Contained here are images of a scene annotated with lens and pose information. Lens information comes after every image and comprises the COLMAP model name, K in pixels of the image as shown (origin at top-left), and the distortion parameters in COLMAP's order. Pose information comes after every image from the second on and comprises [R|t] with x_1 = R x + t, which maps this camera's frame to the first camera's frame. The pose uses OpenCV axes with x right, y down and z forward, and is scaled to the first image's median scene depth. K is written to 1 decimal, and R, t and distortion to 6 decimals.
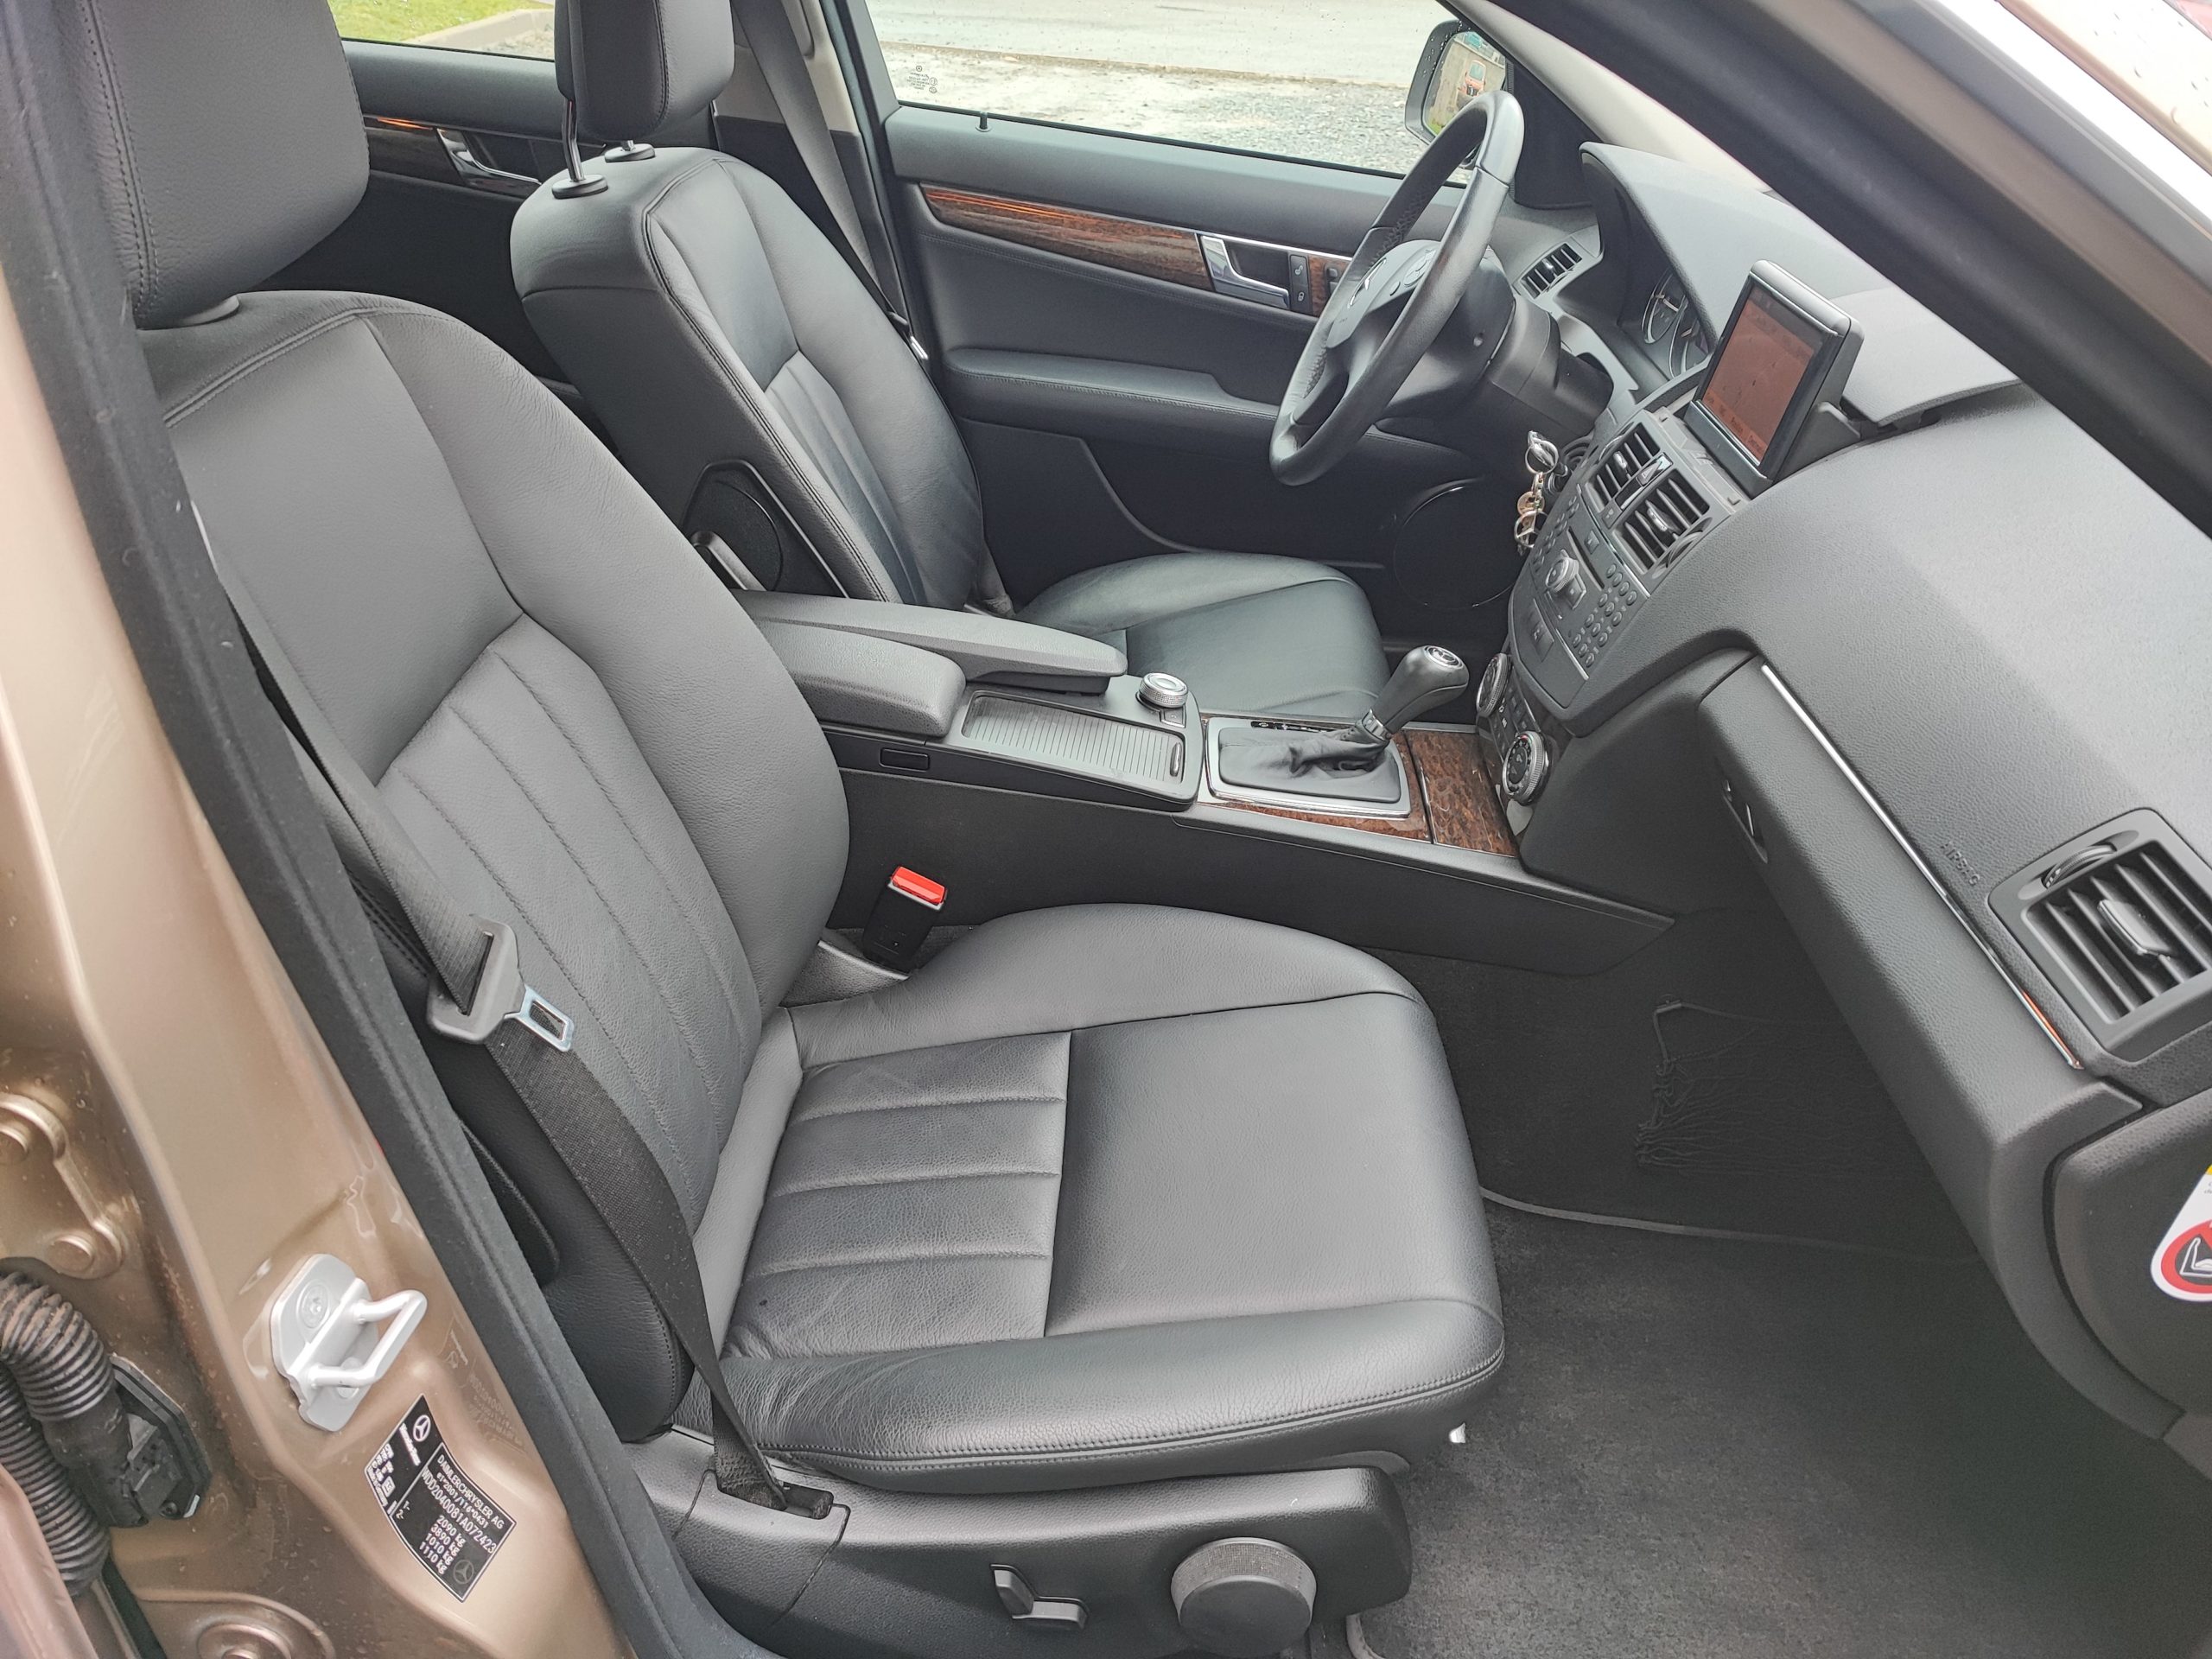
lens RADIAL K [[1601.9, 0, 1103.7], [0, 1601.9, 829.3], [0, 0, 1]] dist [0.063825, -0.067921]
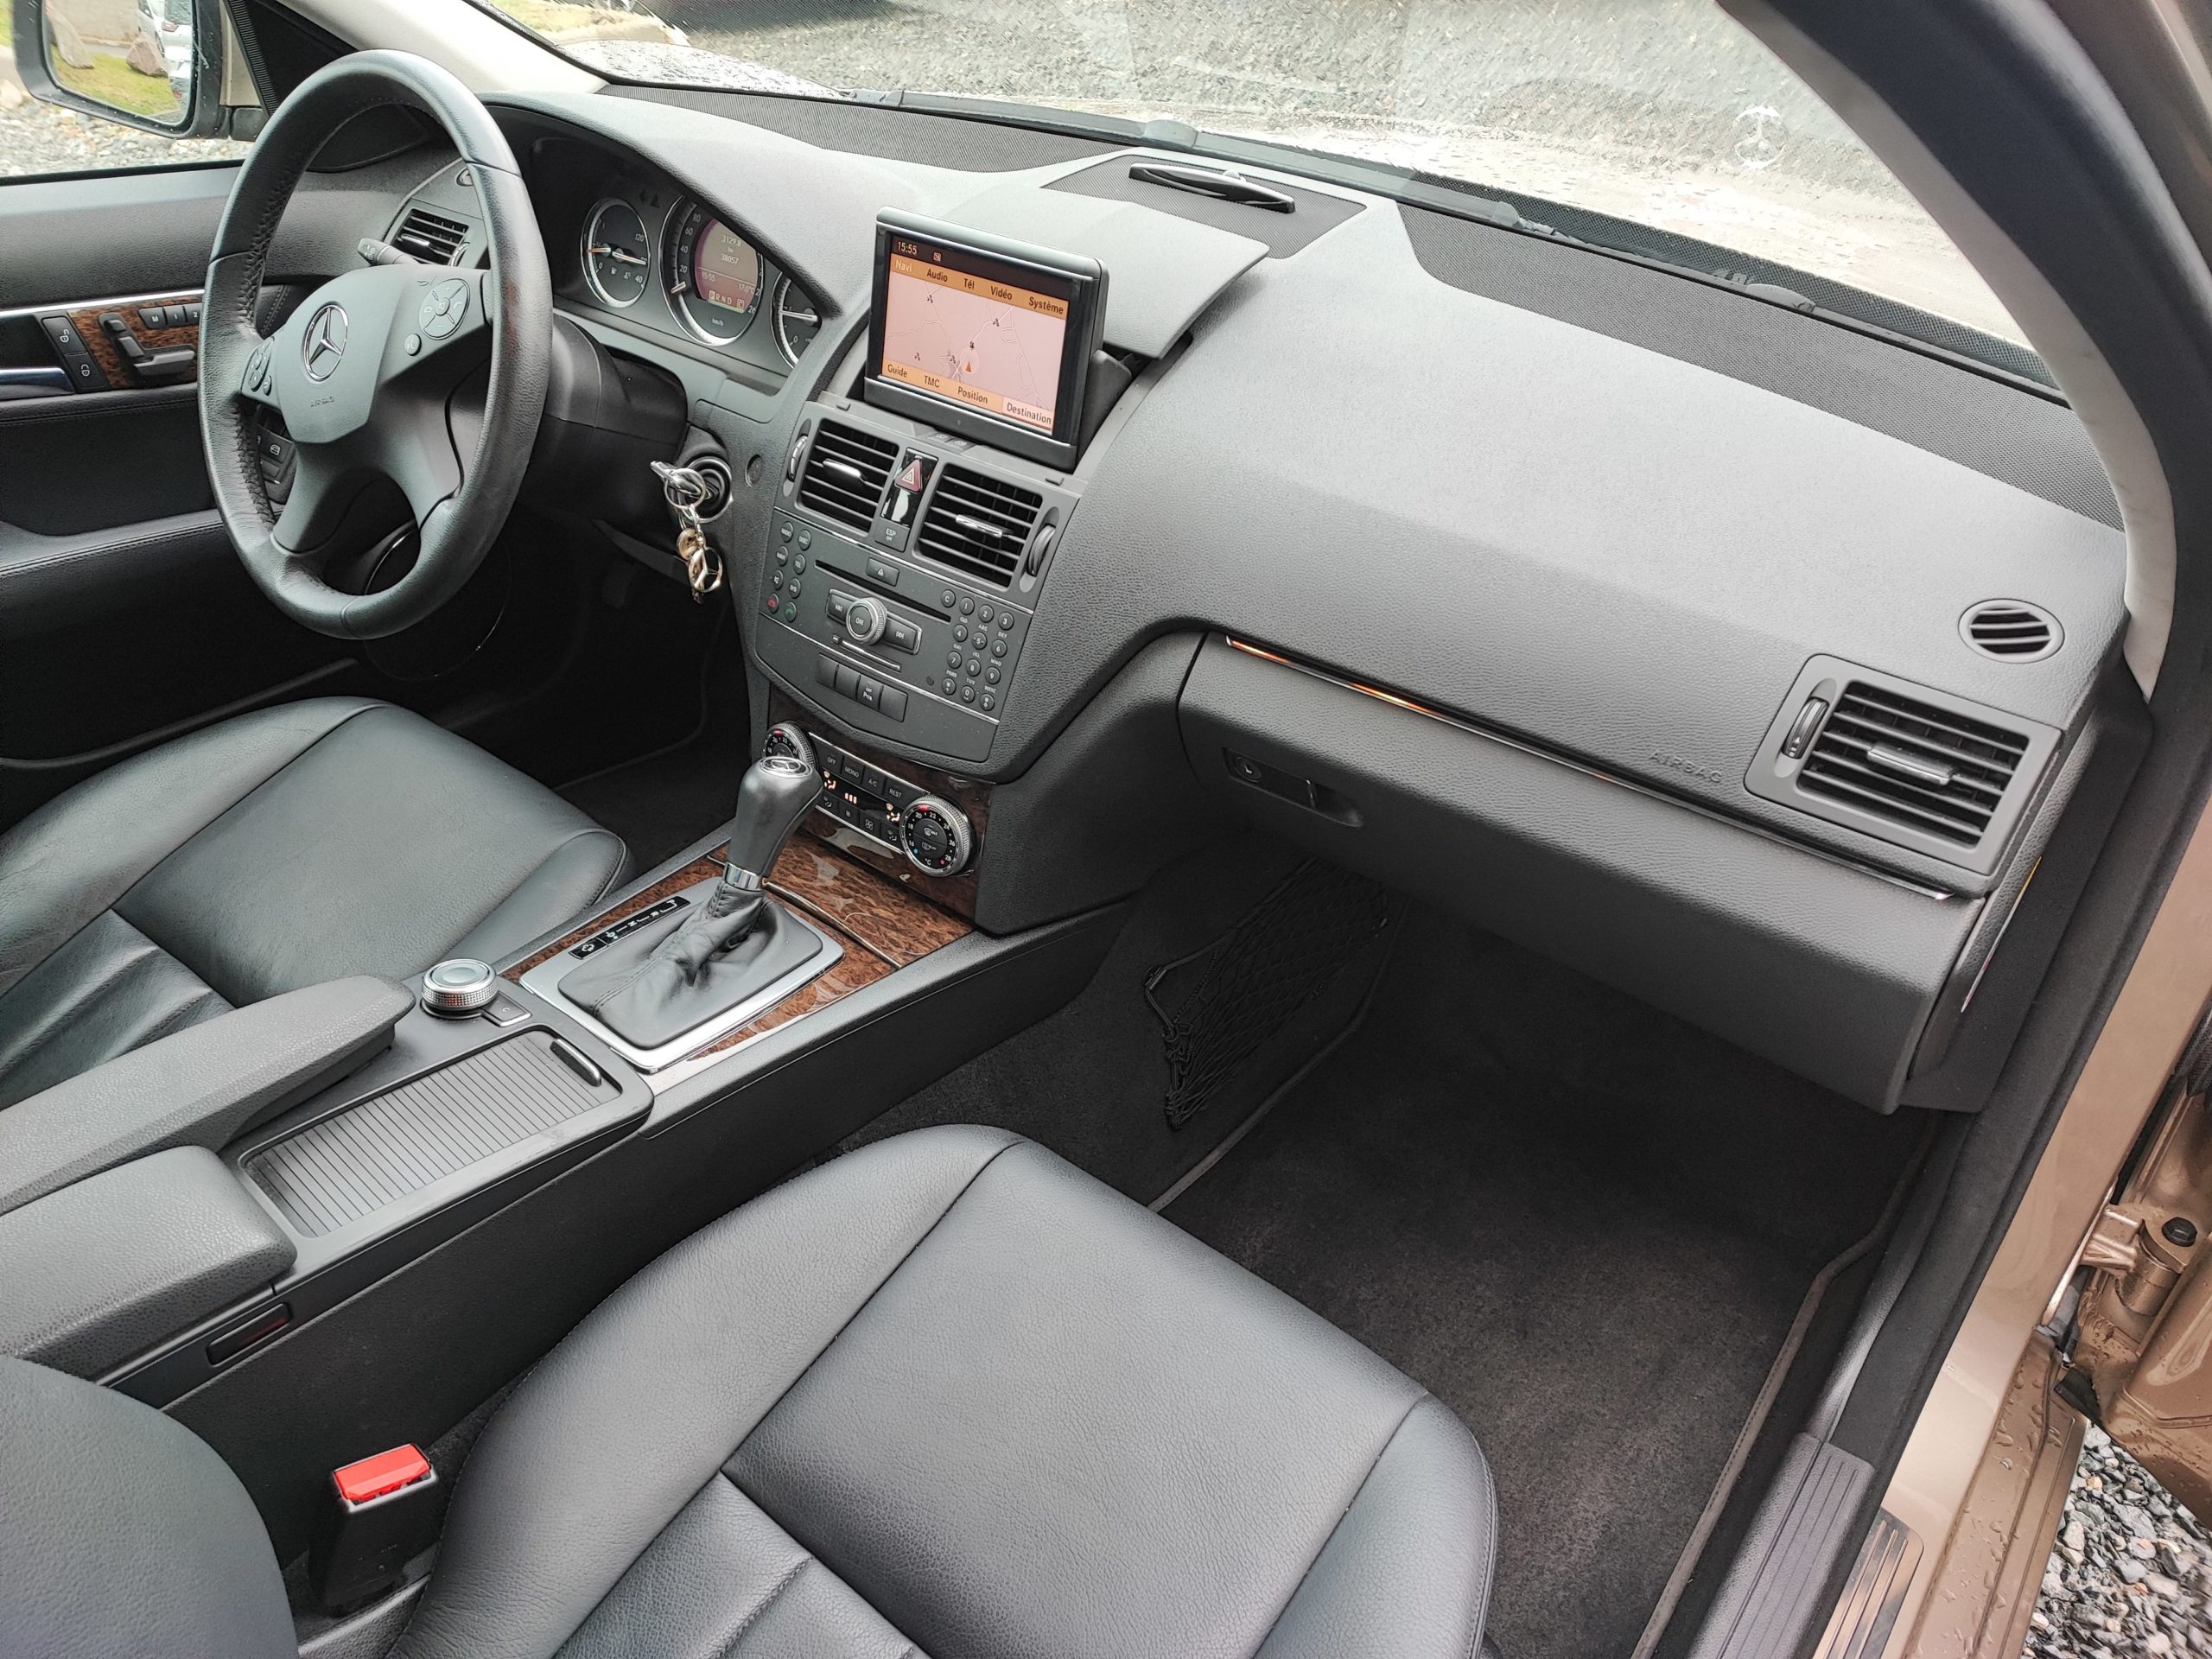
lens RADIAL K [[1601.9, 0, 1103.7], [0, 1601.9, 829.3], [0, 0, 1]] dist [0.063825, -0.067921]
pose [[0.594406, -0.496658, 0.632465, -0.233080], [0.426423, 0.861474, 0.275729, -0.247404], [-0.681795, 0.105803, 0.723852, 0.324539]]
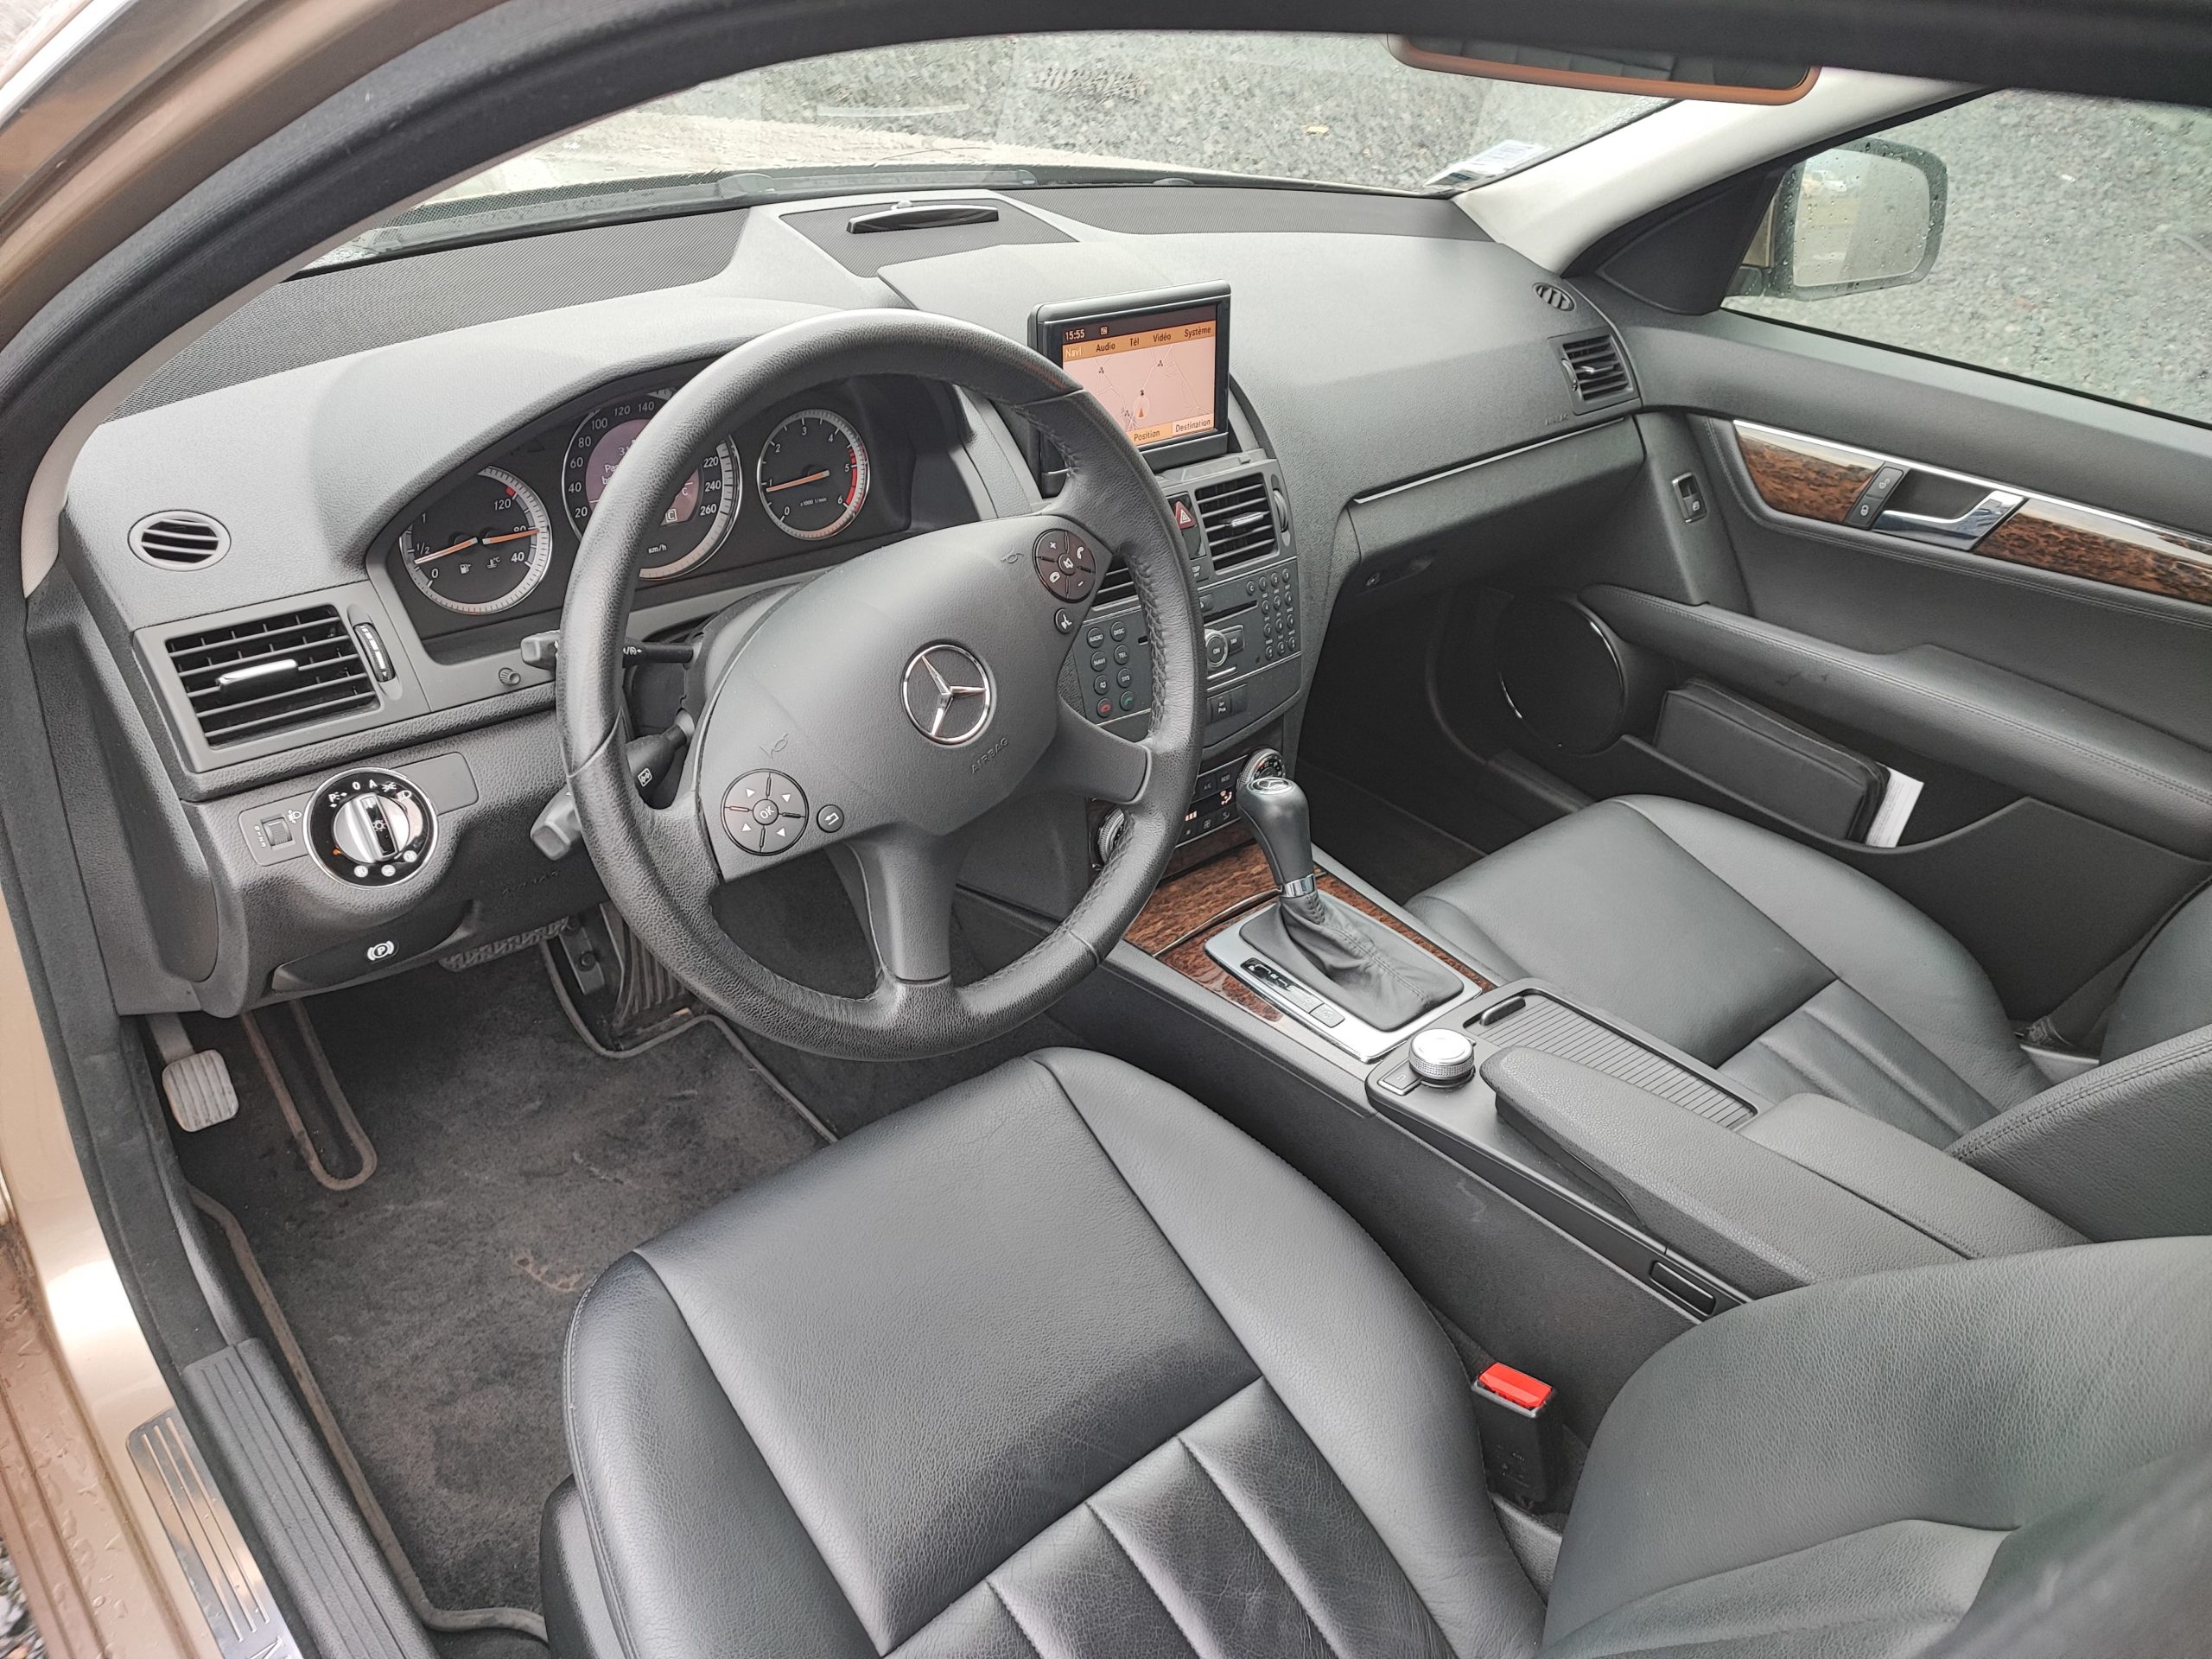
lens RADIAL K [[1601.9, 0, 1103.7], [0, 1601.9, 829.3], [0, 0, 1]] dist [0.063825, -0.067921]
pose [[-0.695191, -0.511337, 0.505217, -0.203994], [0.224793, 0.512936, 0.828471, -0.920355], [-0.682772, 0.689515, -0.241643, 1.380974]]
